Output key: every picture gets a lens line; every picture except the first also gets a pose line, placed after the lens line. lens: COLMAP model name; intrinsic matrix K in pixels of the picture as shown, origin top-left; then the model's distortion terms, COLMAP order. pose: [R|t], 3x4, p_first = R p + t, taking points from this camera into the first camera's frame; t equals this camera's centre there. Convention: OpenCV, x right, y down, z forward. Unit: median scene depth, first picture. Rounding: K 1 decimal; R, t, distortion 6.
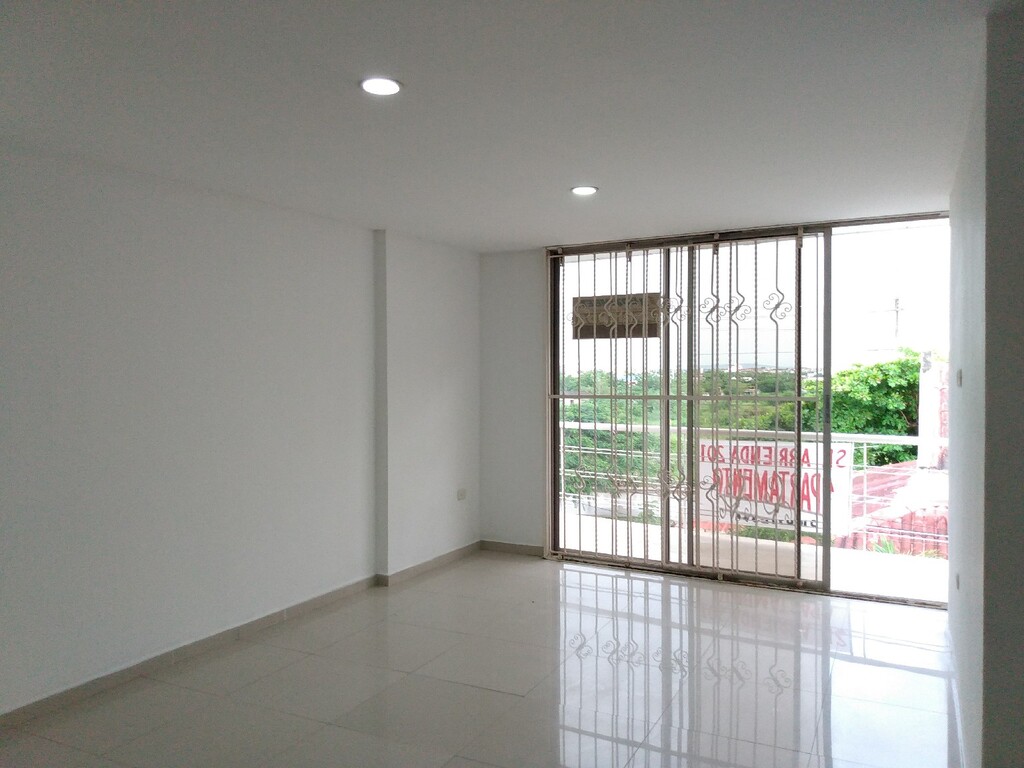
lens RADIAL K [[804.2, 0, 512.0], [0, 804.2, 384.0], [0, 0, 1]] dist [0.071047, -0.104082]
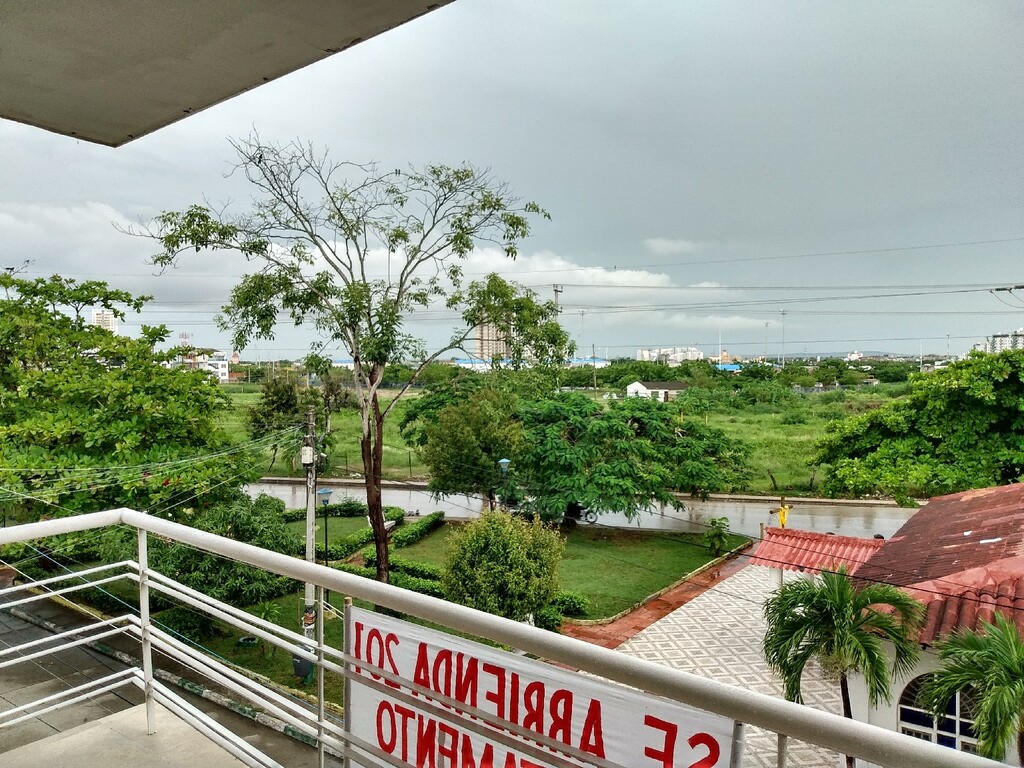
lens RADIAL K [[804.2, 0, 512.0], [0, 804.2, 384.0], [0, 0, 1]] dist [0.071047, -0.104082]
pose [[0.991454, -0.002896, -0.130424, 0.127495], [0.004498, 0.999918, 0.011995, -0.010491], [0.130378, -0.012479, 0.991386, 0.249309]]
